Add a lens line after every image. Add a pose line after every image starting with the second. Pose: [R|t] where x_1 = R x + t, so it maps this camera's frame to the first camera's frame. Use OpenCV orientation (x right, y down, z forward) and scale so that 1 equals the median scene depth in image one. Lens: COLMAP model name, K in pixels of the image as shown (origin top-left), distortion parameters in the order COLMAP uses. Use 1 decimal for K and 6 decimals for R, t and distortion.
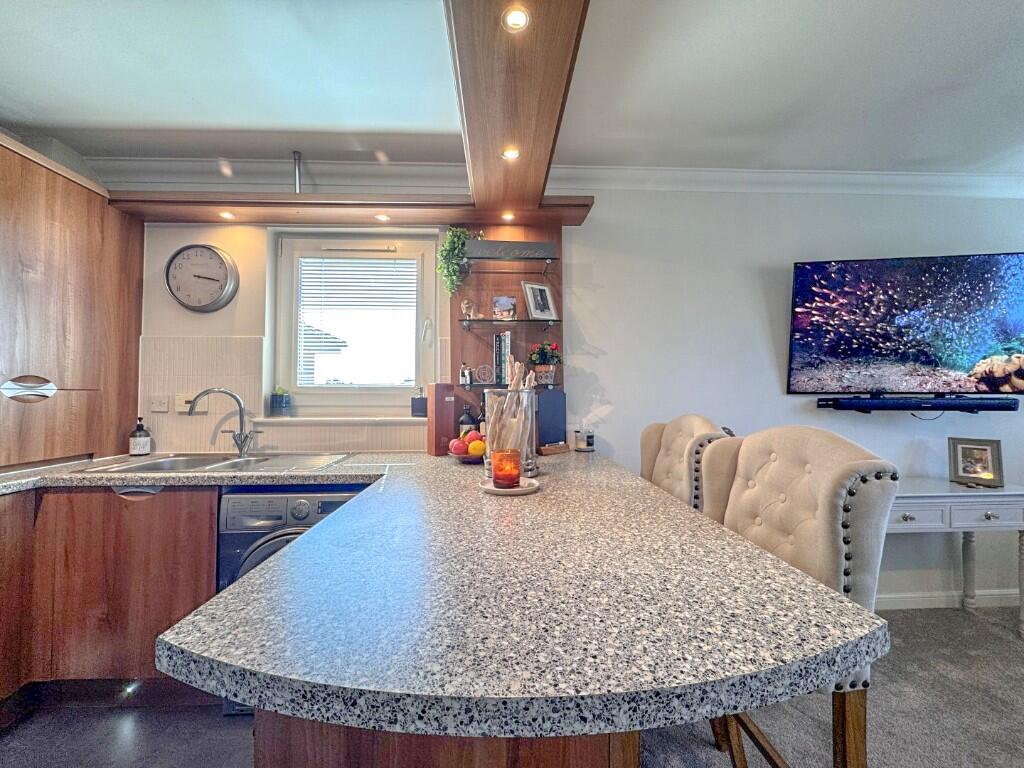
lens RADIAL K [[409.8, 0, 511.3], [0, 409.8, 384.0], [0, 0, 1]] dist [-0.001326, -0.000174]
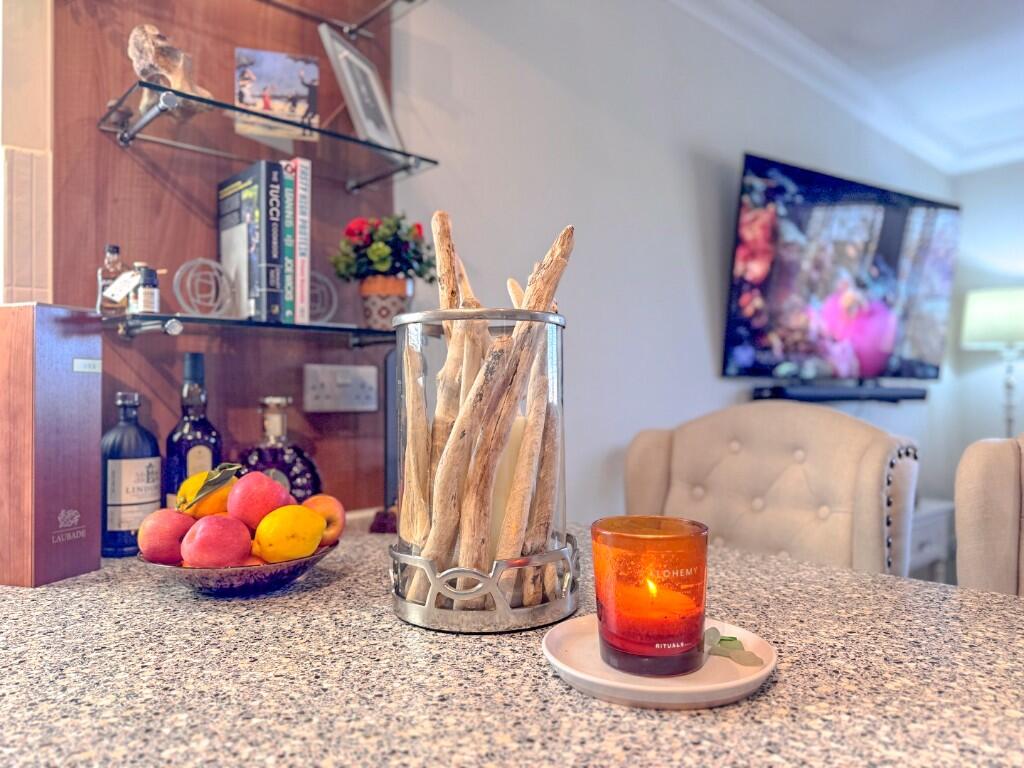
lens RADIAL K [[732.6, 0, 512.0], [0, 732.6, 384.0], [0, 0, 1]] dist [-0.000807, -0.002041]
pose [[0.764797, 0.011266, 0.644173, -0.244354], [-0.008316, 0.999936, -0.007614, 0.048979], [-0.644218, 0.000466, 0.764842, 0.443716]]
